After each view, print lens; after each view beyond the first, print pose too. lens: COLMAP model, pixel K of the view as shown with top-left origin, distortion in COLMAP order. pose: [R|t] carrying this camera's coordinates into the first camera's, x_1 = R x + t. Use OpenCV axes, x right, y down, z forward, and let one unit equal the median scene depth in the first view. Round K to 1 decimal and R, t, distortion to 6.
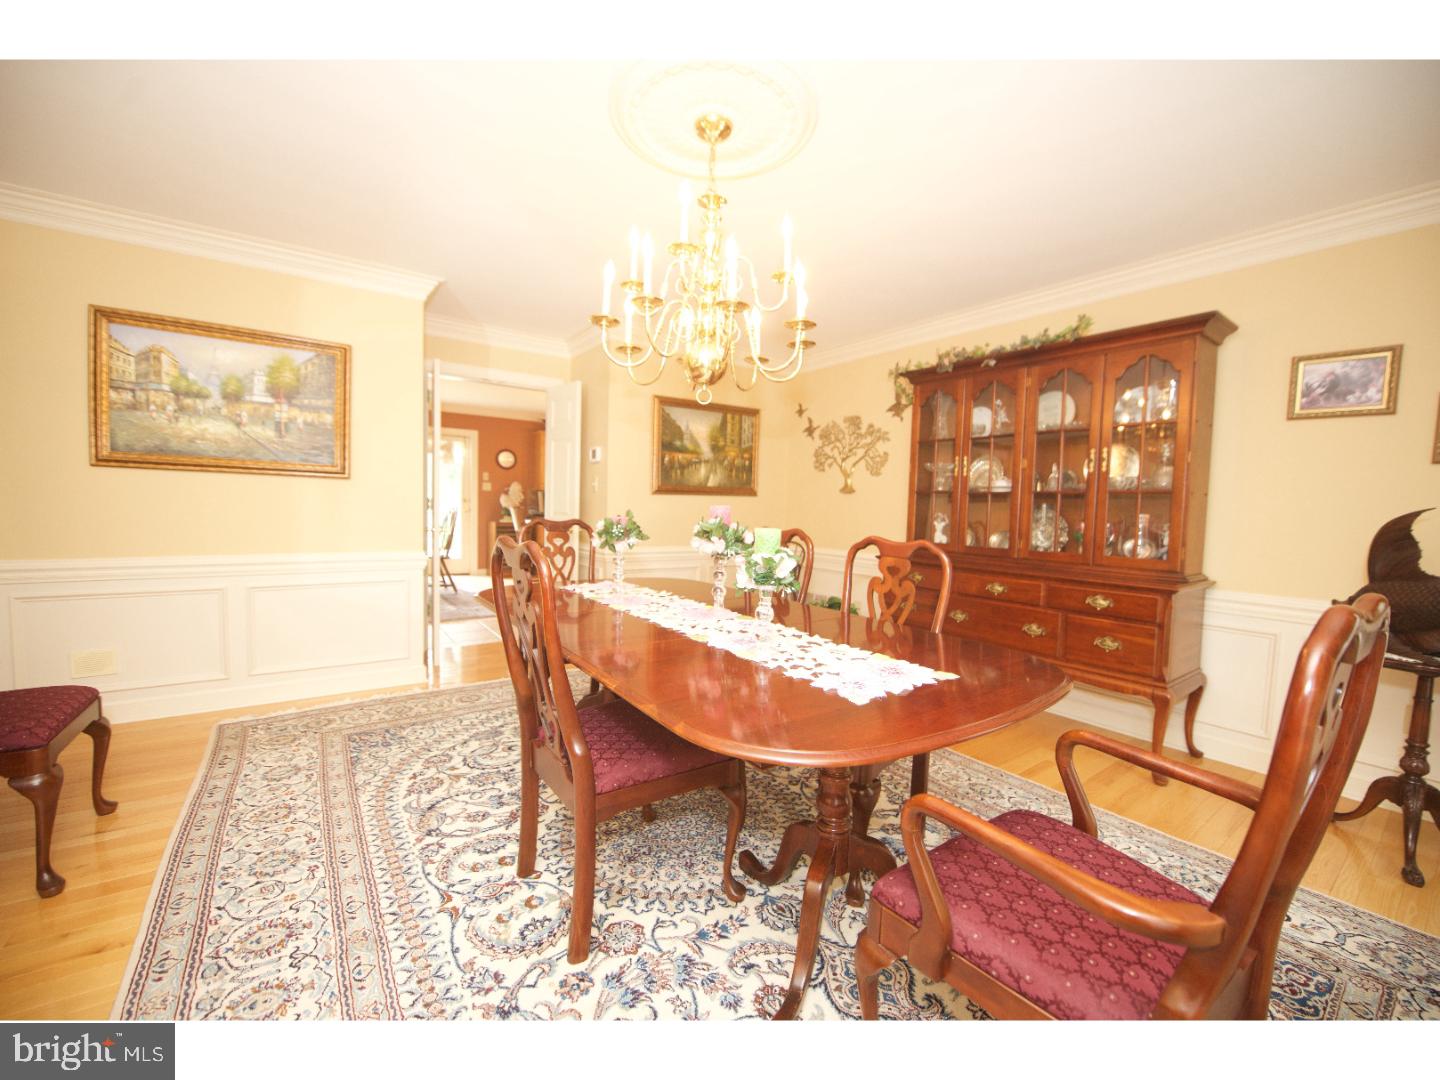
lens RADIAL K [[577.0, 0, 717.4], [0, 577.0, 537.3], [0, 0, 1]] dist [-0.011906, -0.001378]
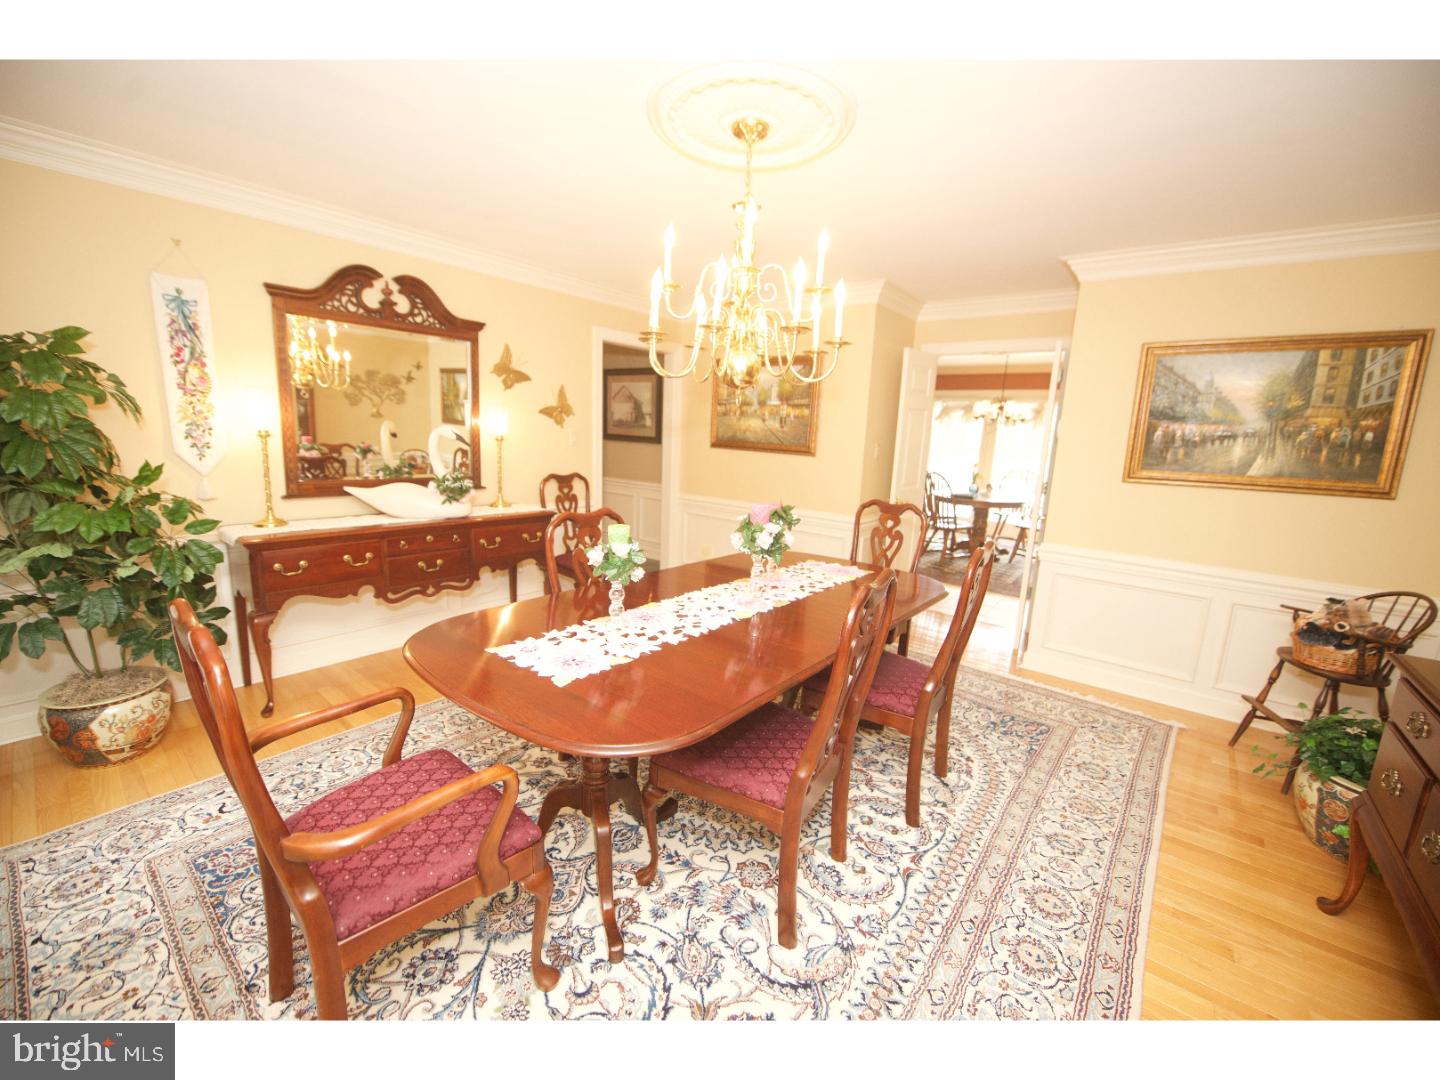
lens RADIAL K [[577.0, 0, 715.8], [0, 577.0, 534.8], [0, 0, 1]] dist [-0.011906, -0.001378]
pose [[0.248893, 0.157496, -0.955640, 0.455476], [-0.089392, 0.986214, 0.139253, -0.063570], [0.964397, 0.050767, 0.259541, 0.314510]]
